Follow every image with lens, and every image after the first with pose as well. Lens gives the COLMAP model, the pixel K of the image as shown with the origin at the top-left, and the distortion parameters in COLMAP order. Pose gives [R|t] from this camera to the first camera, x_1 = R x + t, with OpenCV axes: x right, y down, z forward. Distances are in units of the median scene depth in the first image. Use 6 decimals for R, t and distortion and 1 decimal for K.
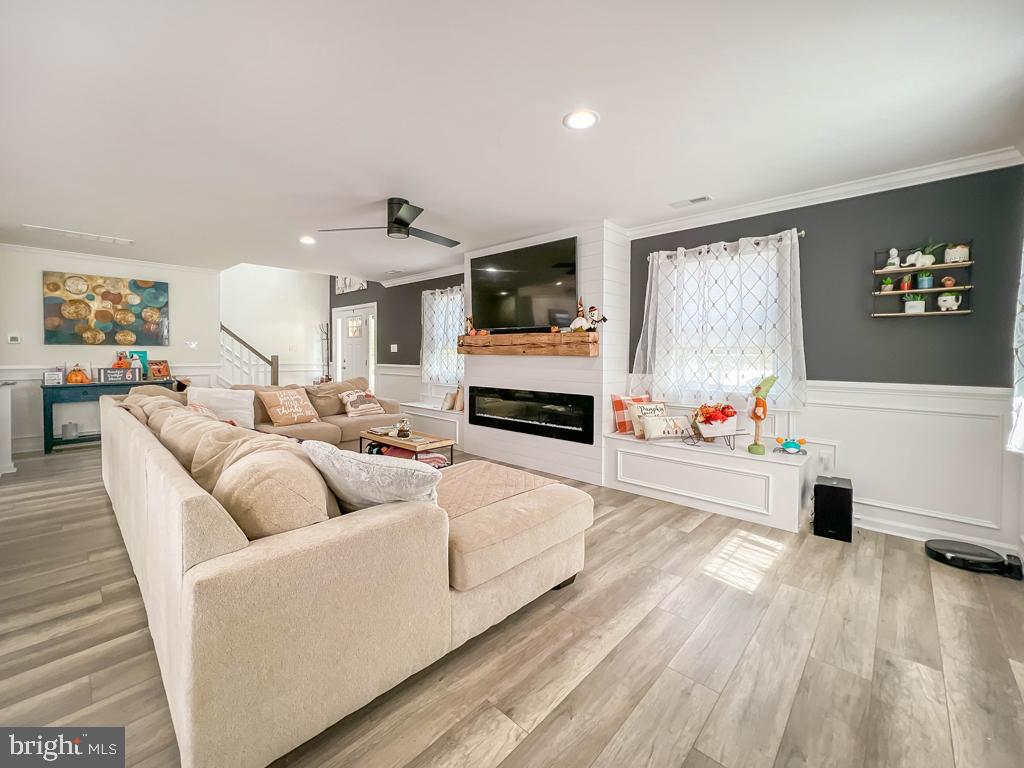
lens RADIAL K [[423.2, 0, 505.9], [0, 423.2, 361.0], [0, 0, 1]] dist [-0.001689, -0.000226]
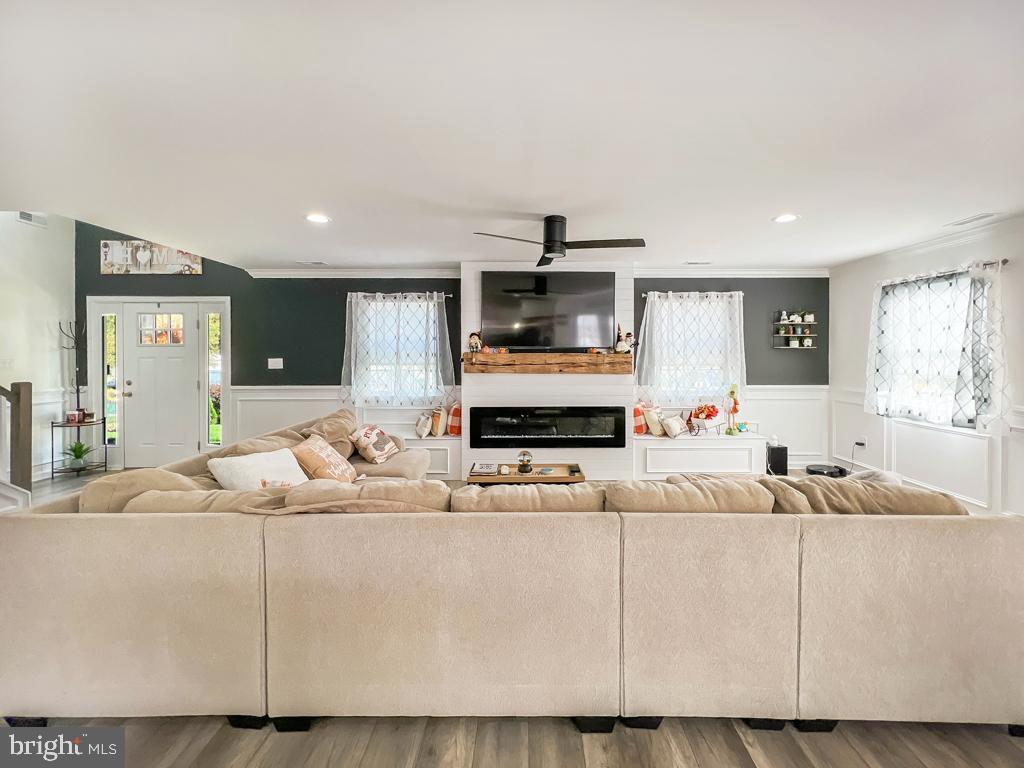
lens RADIAL K [[427.8, 0, 509.3], [0, 427.8, 354.9], [0, 0, 1]] dist [-0.000613, -0.000061]
pose [[0.727197, -0.011144, 0.686338, -0.872851], [0.015997, 0.999872, -0.000715, -0.069320], [-0.686242, 0.011500, 0.727282, 0.348298]]
